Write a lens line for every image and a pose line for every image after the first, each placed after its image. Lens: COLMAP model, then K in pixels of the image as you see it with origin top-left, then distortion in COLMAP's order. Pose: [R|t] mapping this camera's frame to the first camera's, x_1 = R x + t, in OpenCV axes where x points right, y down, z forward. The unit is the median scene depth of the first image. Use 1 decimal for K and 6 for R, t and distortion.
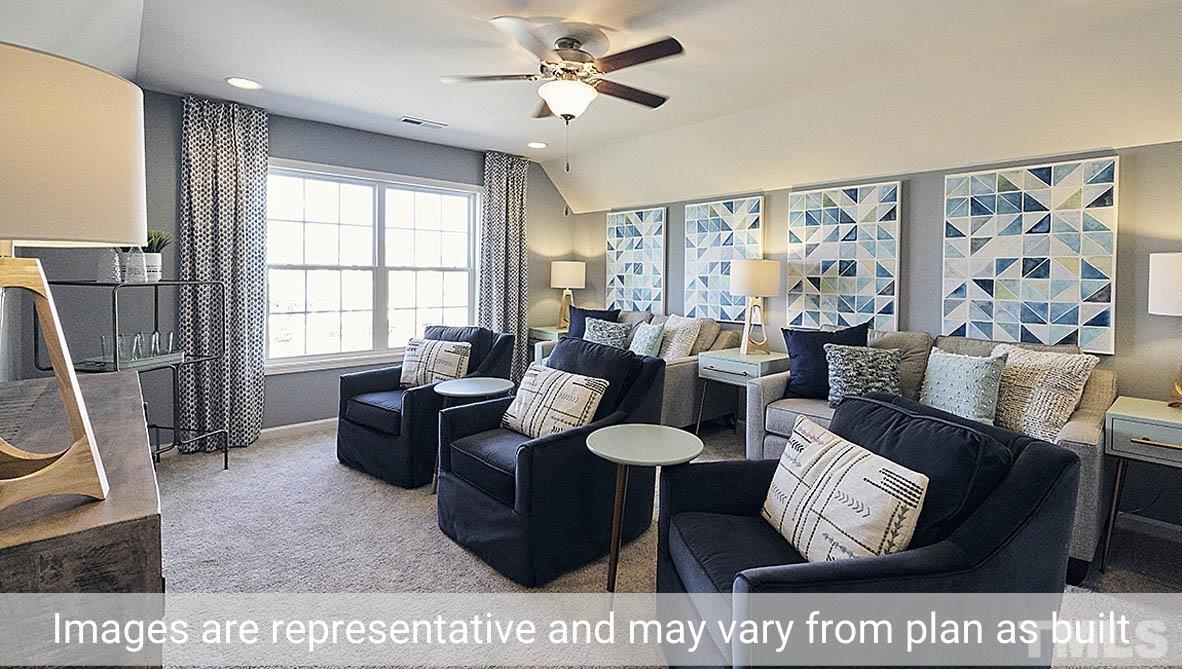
lens RADIAL K [[525.3, 0, 589.9], [0, 525.3, 292.5], [0, 0, 1]] dist [0.001556, 0.000424]
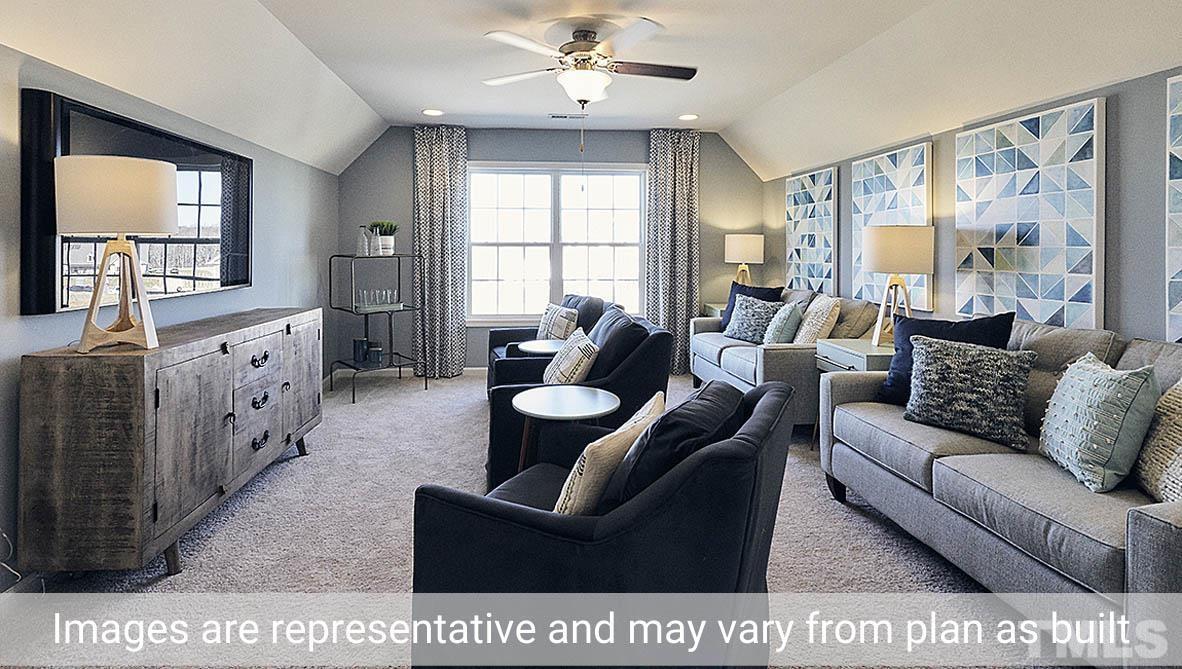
lens RADIAL K [[567.3, 0, 590.0], [0, 567.3, 263.8], [0, 0, 1]] dist [-0.000679, 0.000166]
pose [[0.792623, 0.006162, -0.609681, 0.437929], [-0.014680, 0.999852, -0.008980, 0.007045], [0.609535, 0.016068, 0.792596, 0.053601]]
